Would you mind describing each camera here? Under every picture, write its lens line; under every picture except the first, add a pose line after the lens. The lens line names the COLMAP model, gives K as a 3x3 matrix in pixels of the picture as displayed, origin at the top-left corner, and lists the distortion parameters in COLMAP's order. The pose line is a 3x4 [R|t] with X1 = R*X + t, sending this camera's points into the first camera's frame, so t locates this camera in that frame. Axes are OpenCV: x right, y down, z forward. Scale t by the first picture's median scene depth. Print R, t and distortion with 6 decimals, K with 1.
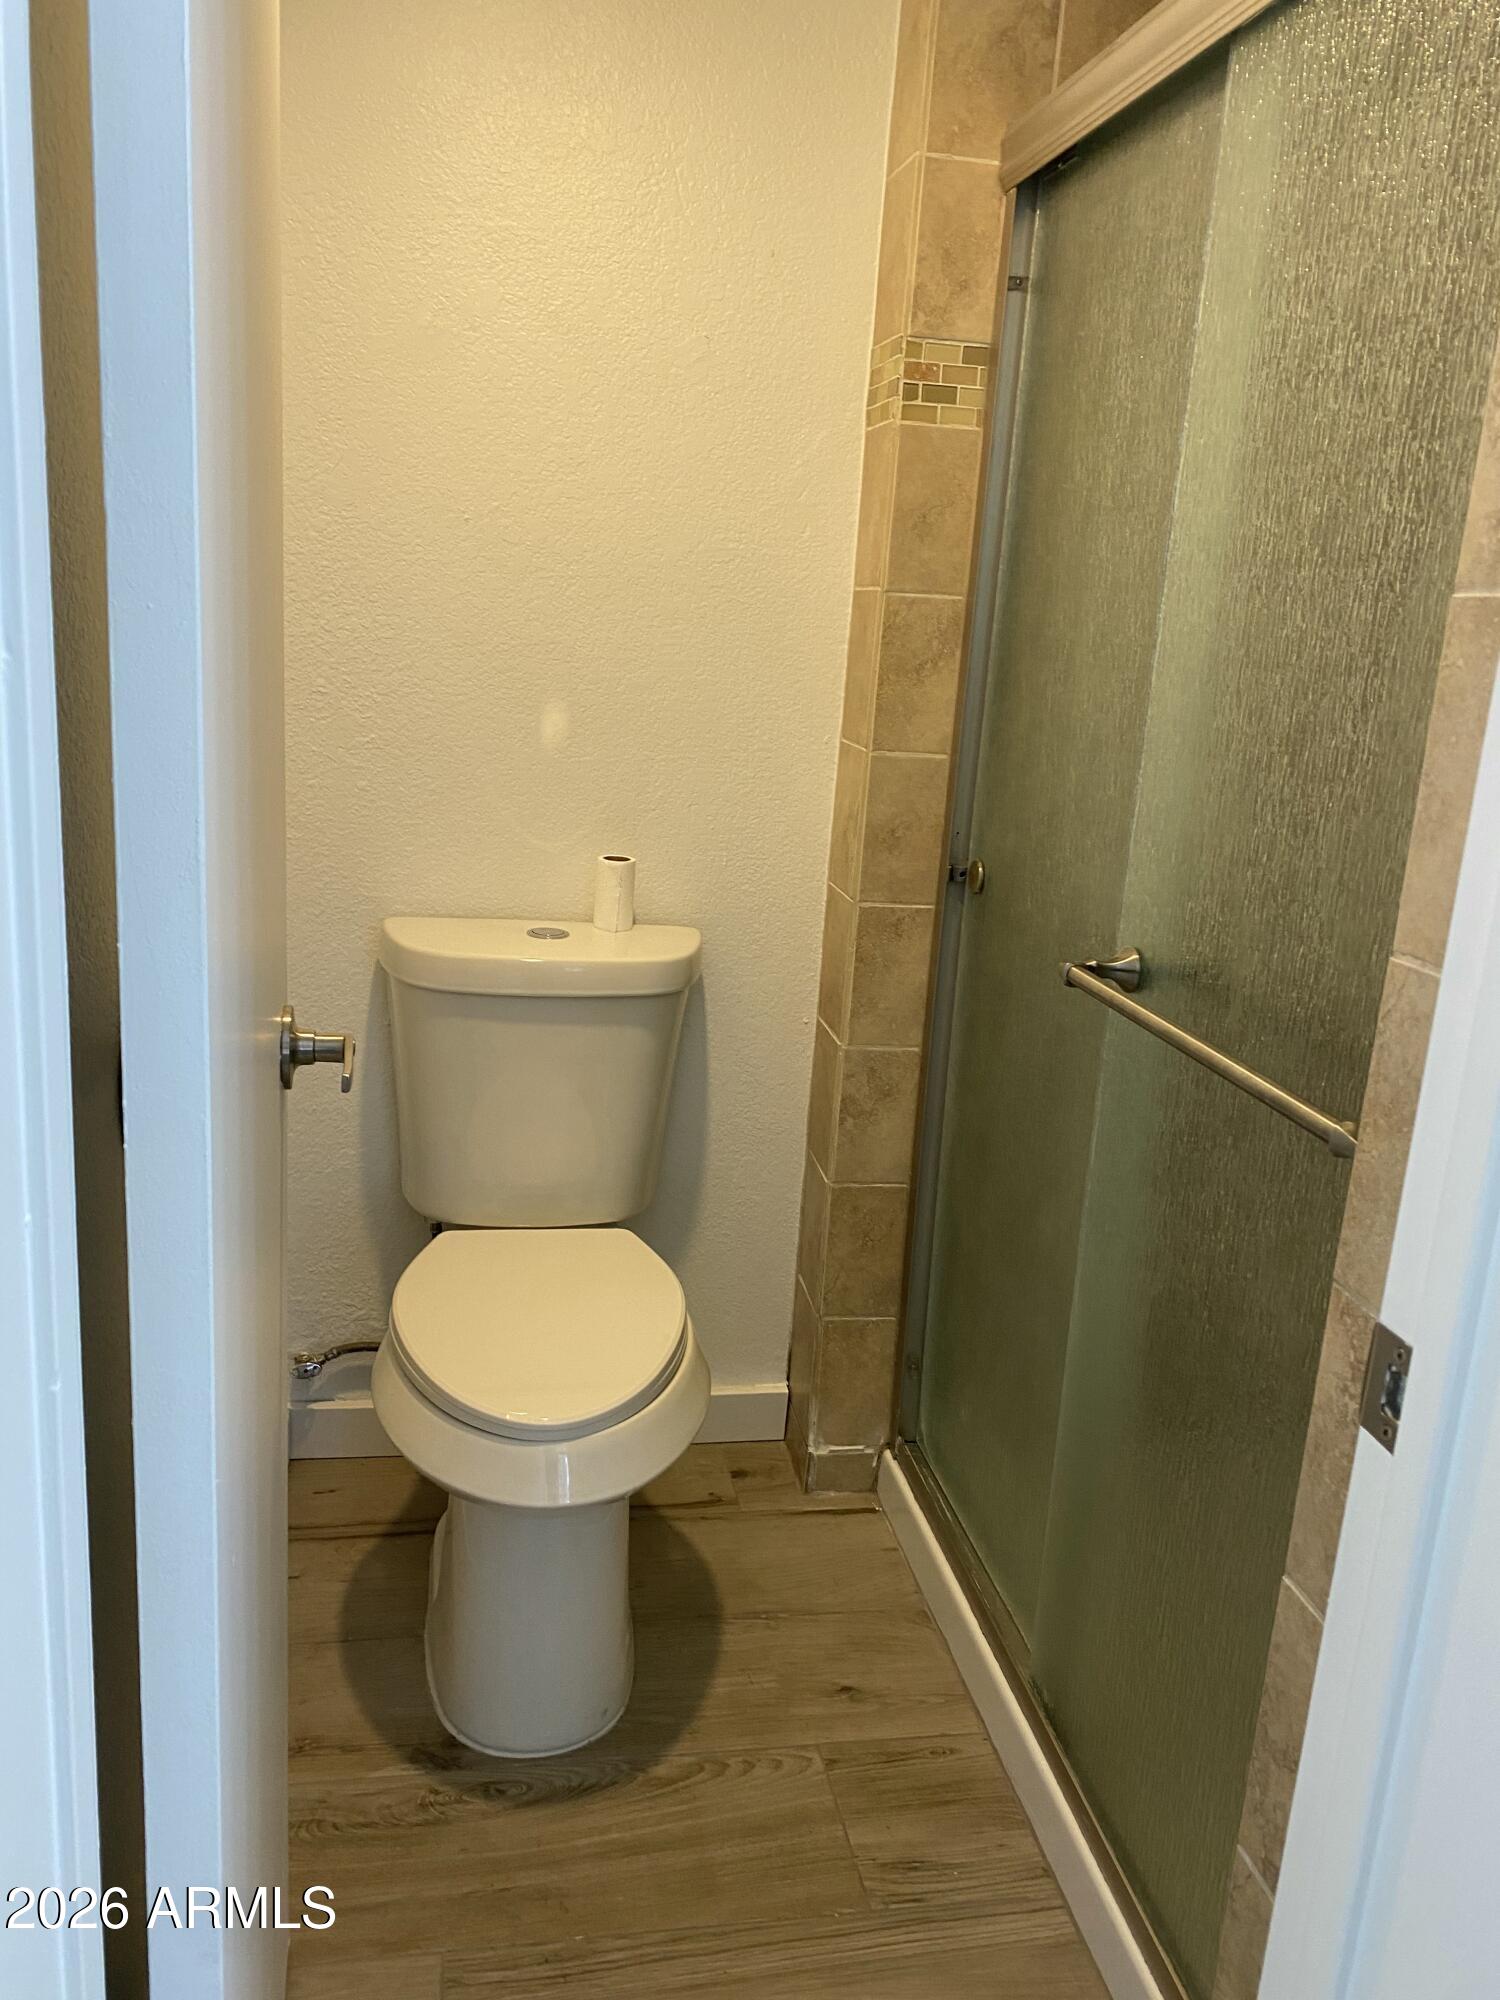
lens RADIAL K [[1537.9, 0, 763.0], [0, 1537.9, 1009.2], [0, 0, 1]] dist [0.057715, -0.053517]
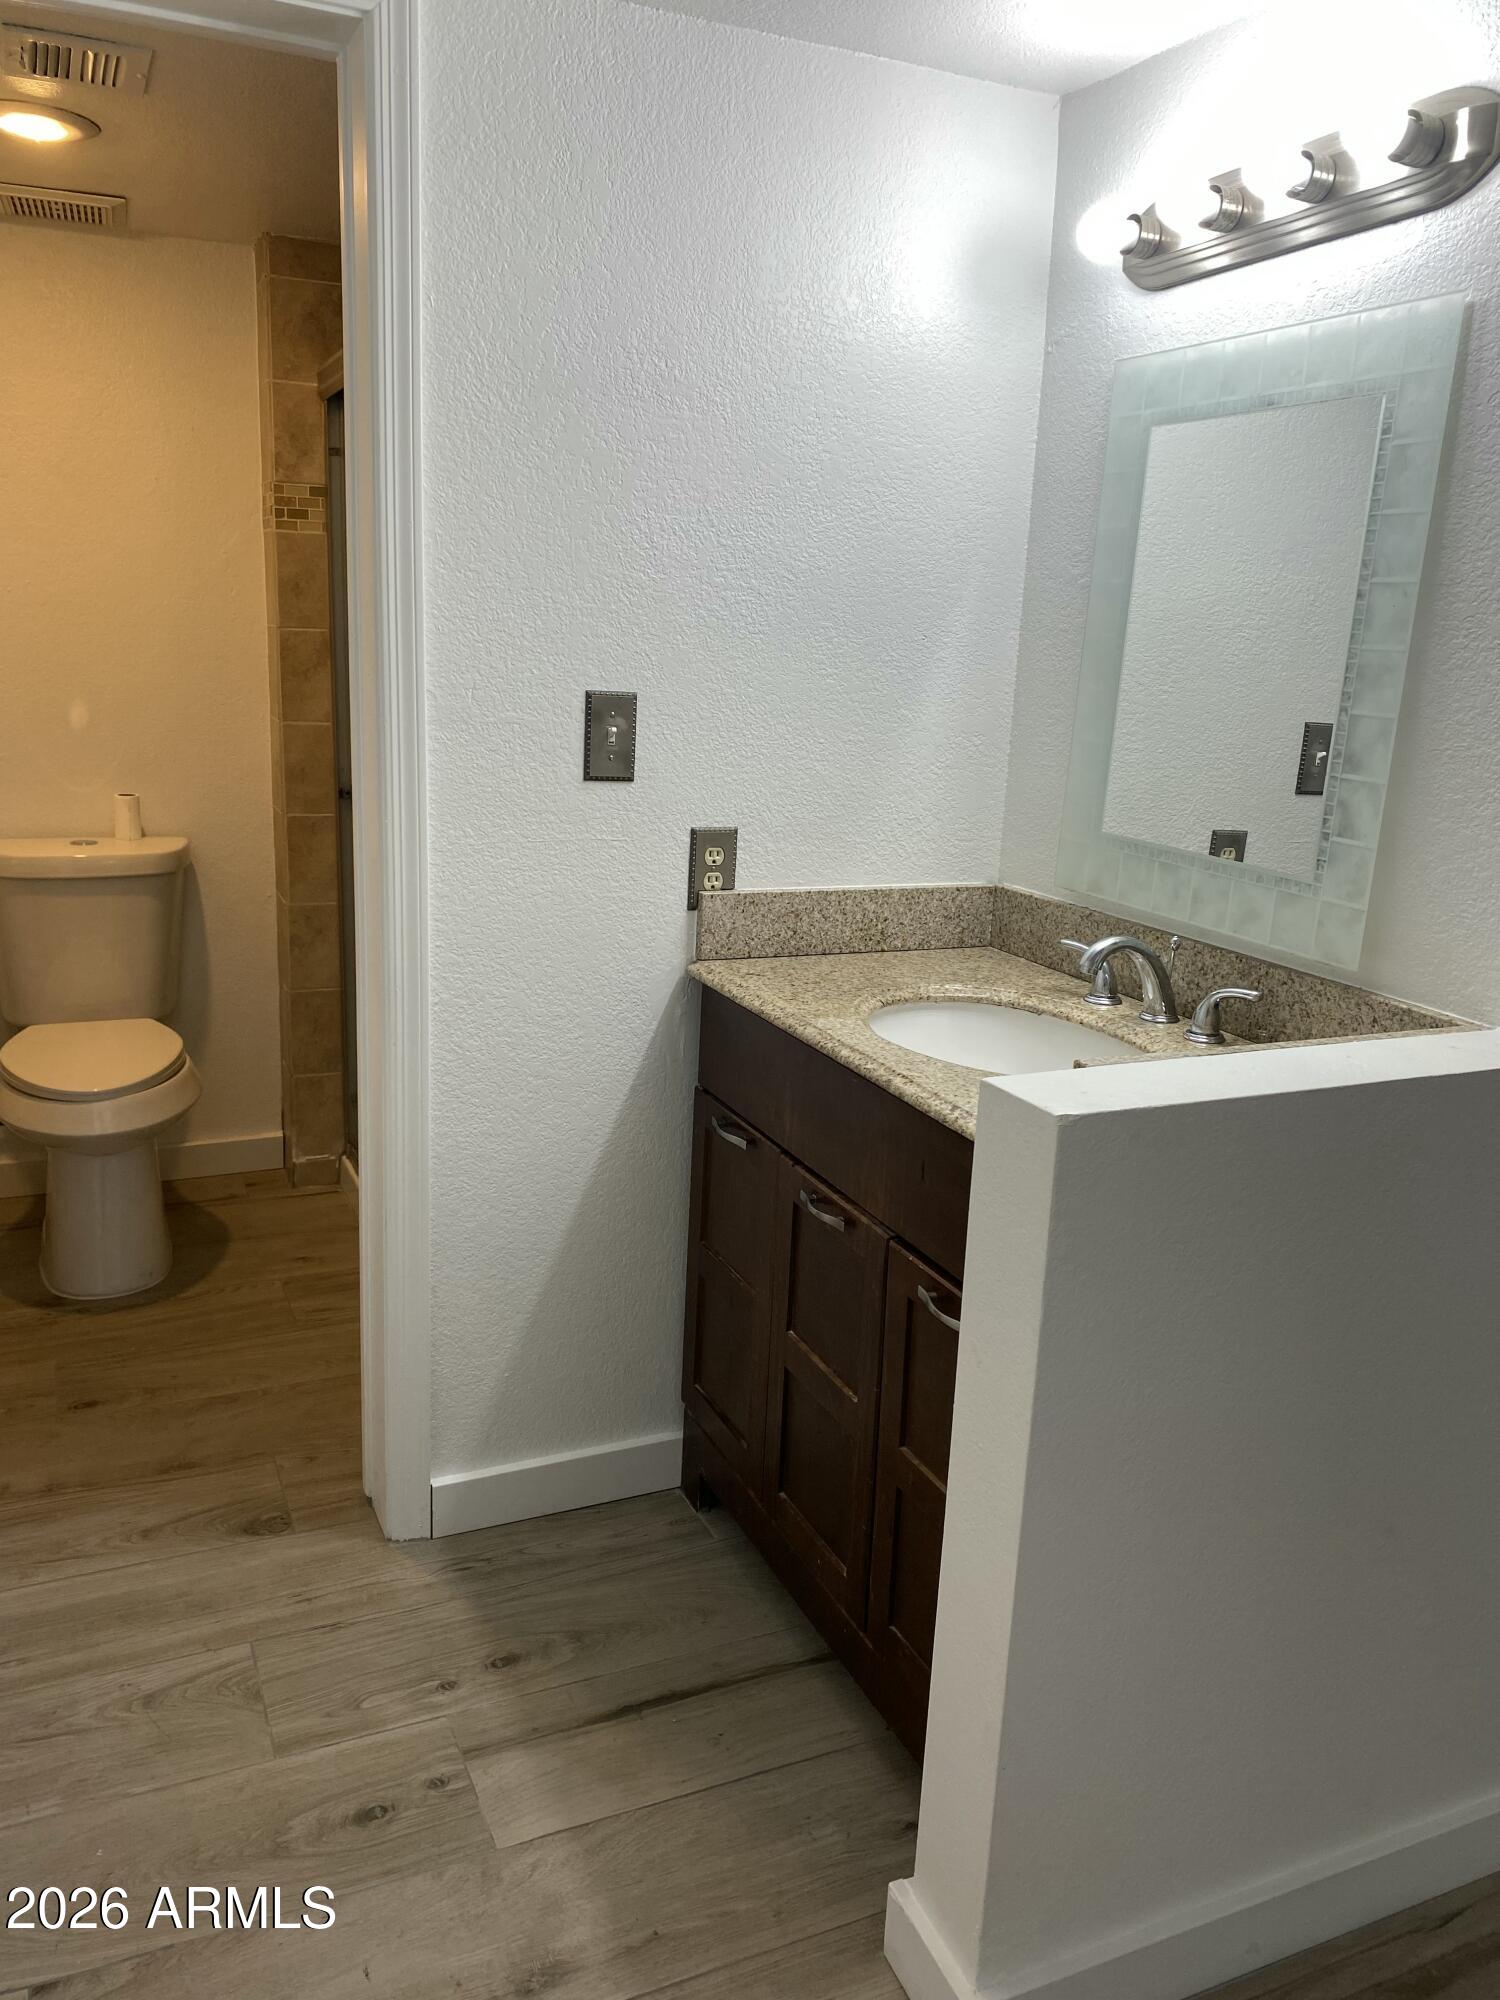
lens RADIAL K [[1537.9, 0, 747.4], [0, 1537.9, 979.2], [0, 0, 1]] dist [0.057715, -0.053517]
pose [[0.972445, -0.082282, 0.218130, 0.177750], [0.082636, 0.996551, 0.007514, 0.144558], [-0.217997, 0.010718, 0.975891, -0.771553]]
